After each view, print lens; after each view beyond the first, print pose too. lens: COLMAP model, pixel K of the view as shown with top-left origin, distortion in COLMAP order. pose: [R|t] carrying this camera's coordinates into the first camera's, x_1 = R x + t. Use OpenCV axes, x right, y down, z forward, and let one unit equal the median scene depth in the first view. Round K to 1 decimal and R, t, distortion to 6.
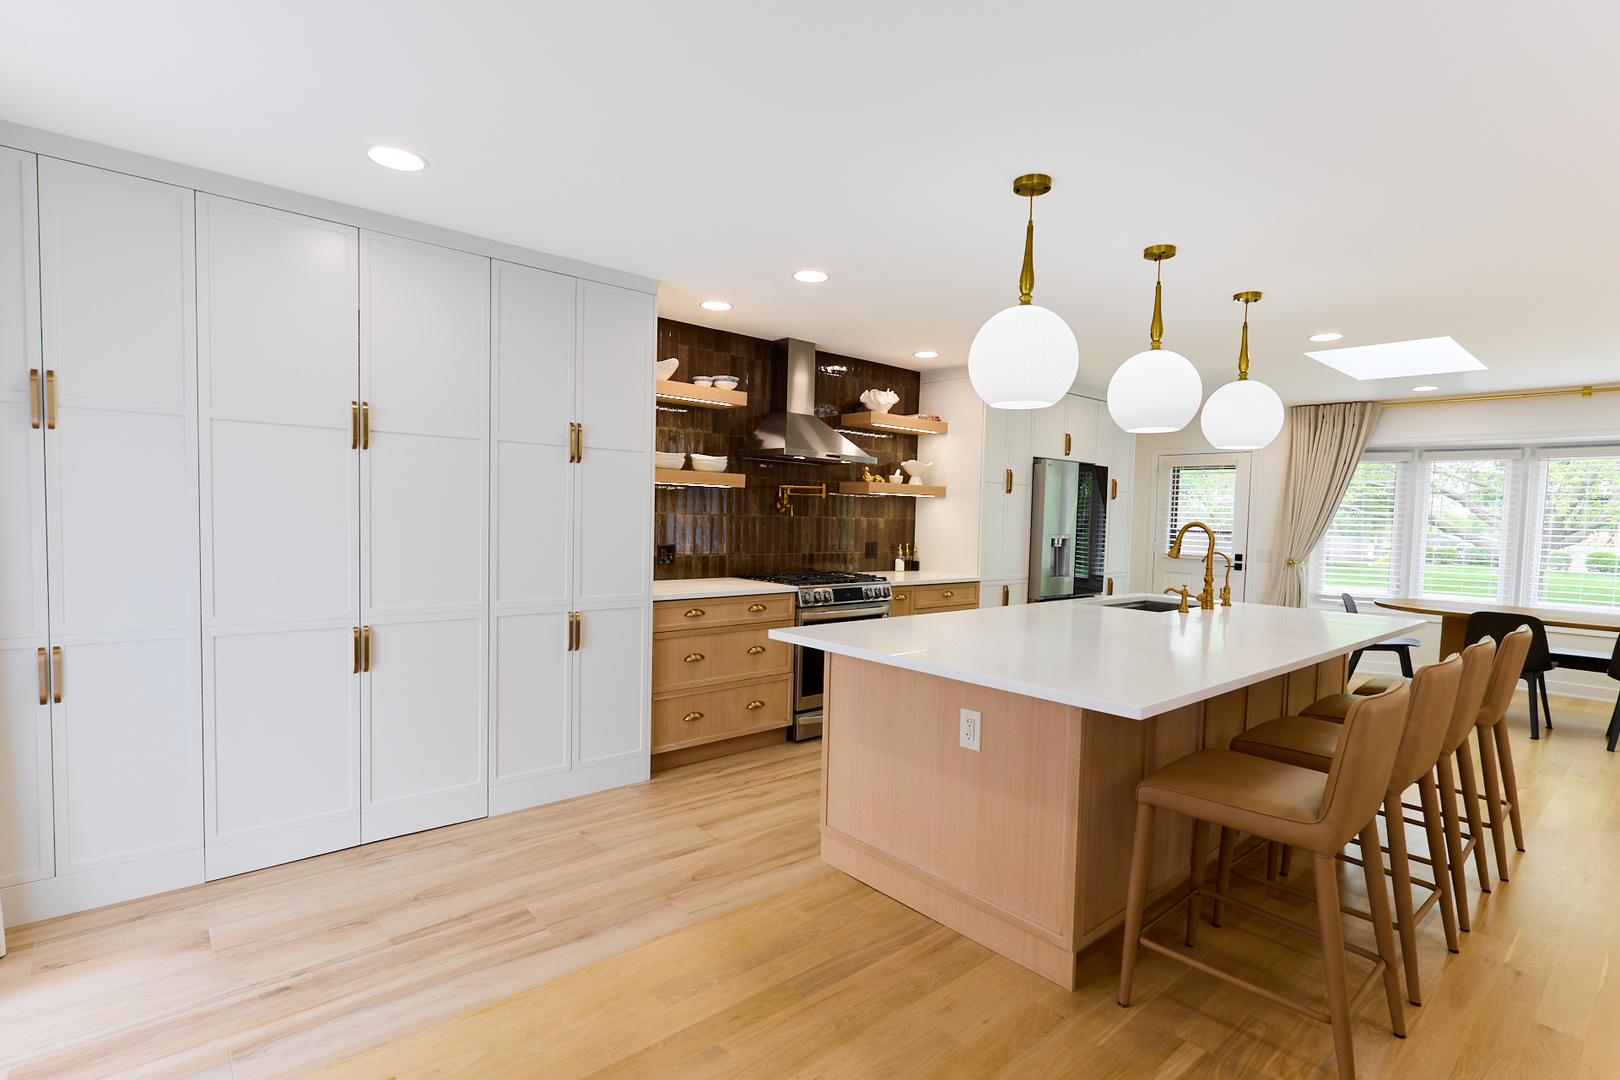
lens RADIAL K [[795.8, 0, 837.9], [0, 795.8, 553.9], [0, 0, 1]] dist [-0.002515, 0.001223]
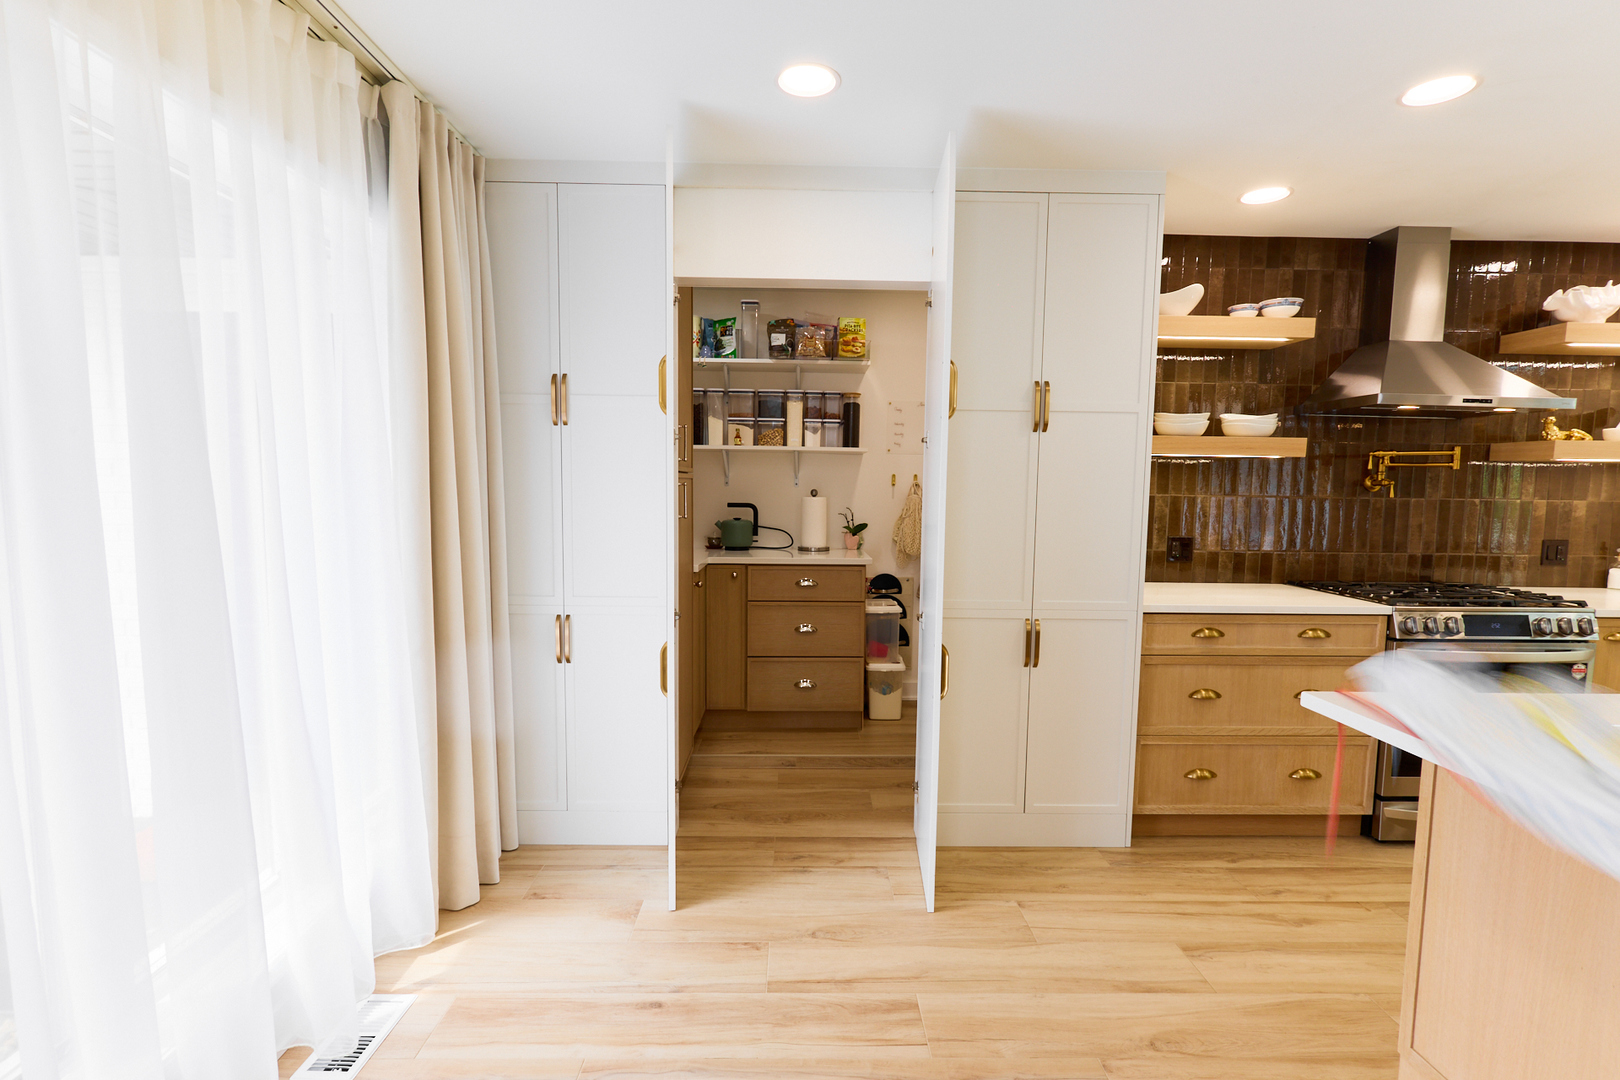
lens RADIAL K [[771.6, 0, 807.7], [0, 771.6, 554.4], [0, 0, 1]] dist [0.000443, 0.000146]
pose [[0.746572, 0.042671, -0.663935, 0.009267], [-0.026704, 0.999059, 0.034182, -0.009948], [0.664769, -0.007790, 0.747008, 0.209652]]
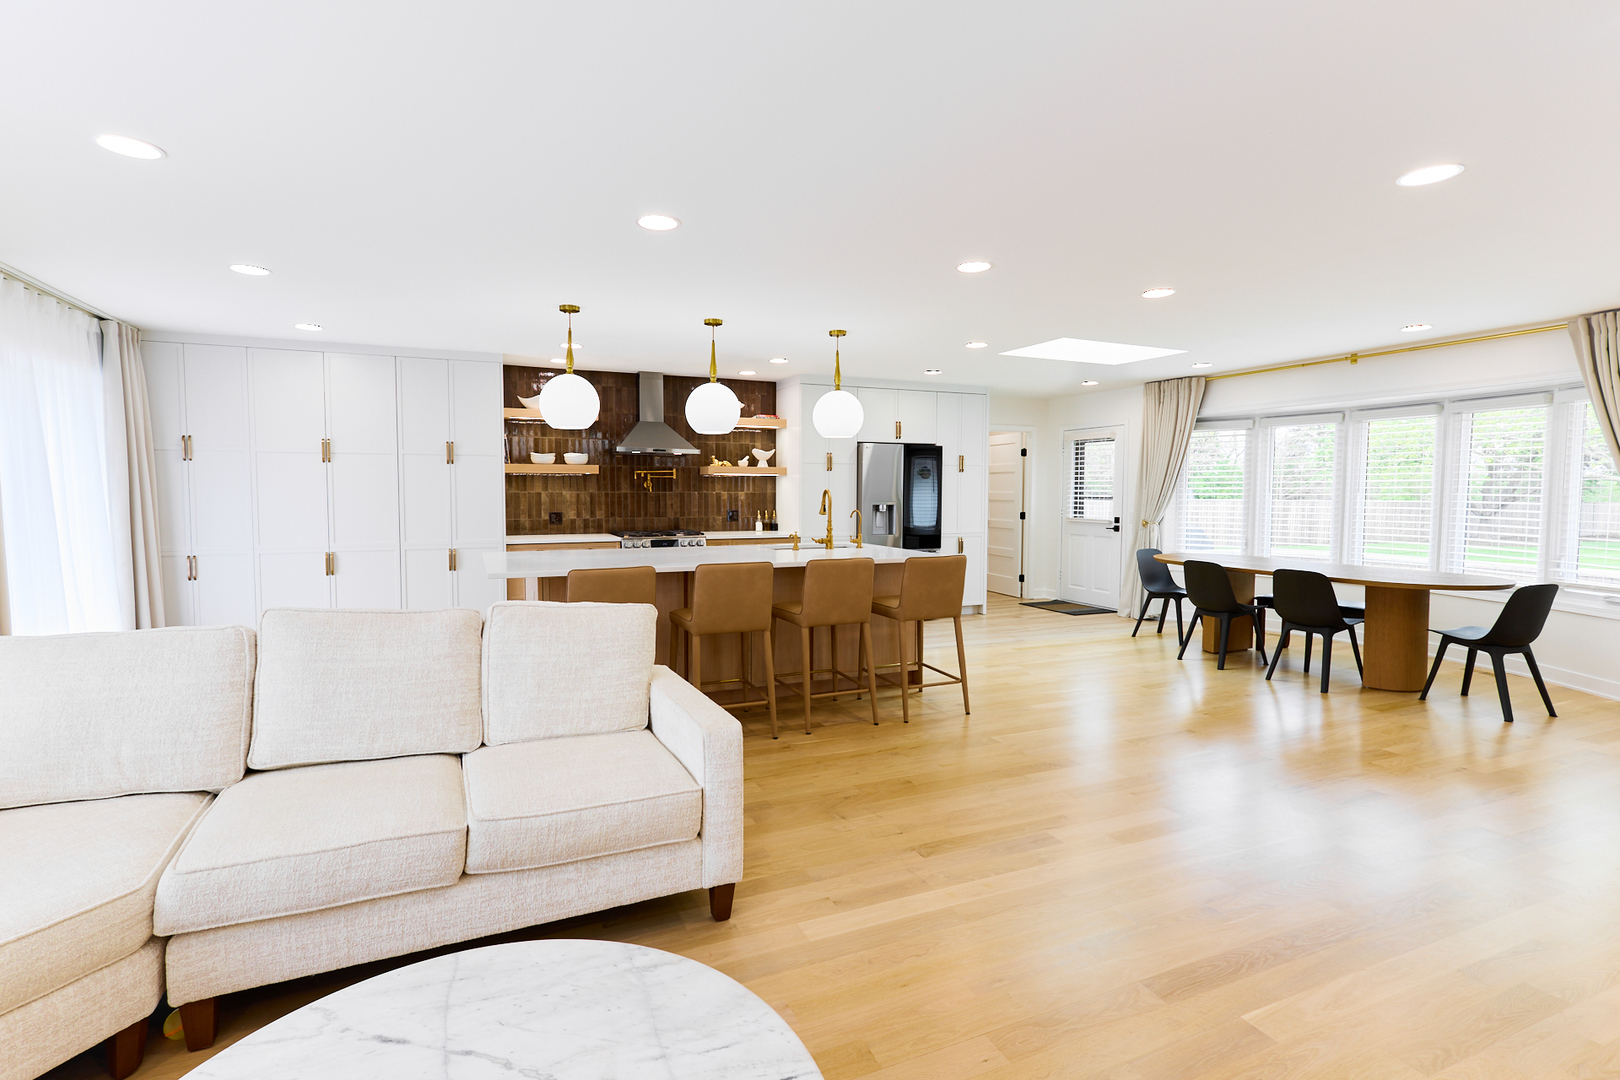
lens RADIAL K [[794.8, 0, 808.2], [0, 794.8, 532.8], [0, 0, 1]] dist [0.000176, 0.000384]
pose [[0.947313, -0.006435, -0.320244, 0.754888], [0.006511, 0.999978, -0.000833, 0.034074], [0.320242, -0.001296, 0.947335, -0.319008]]
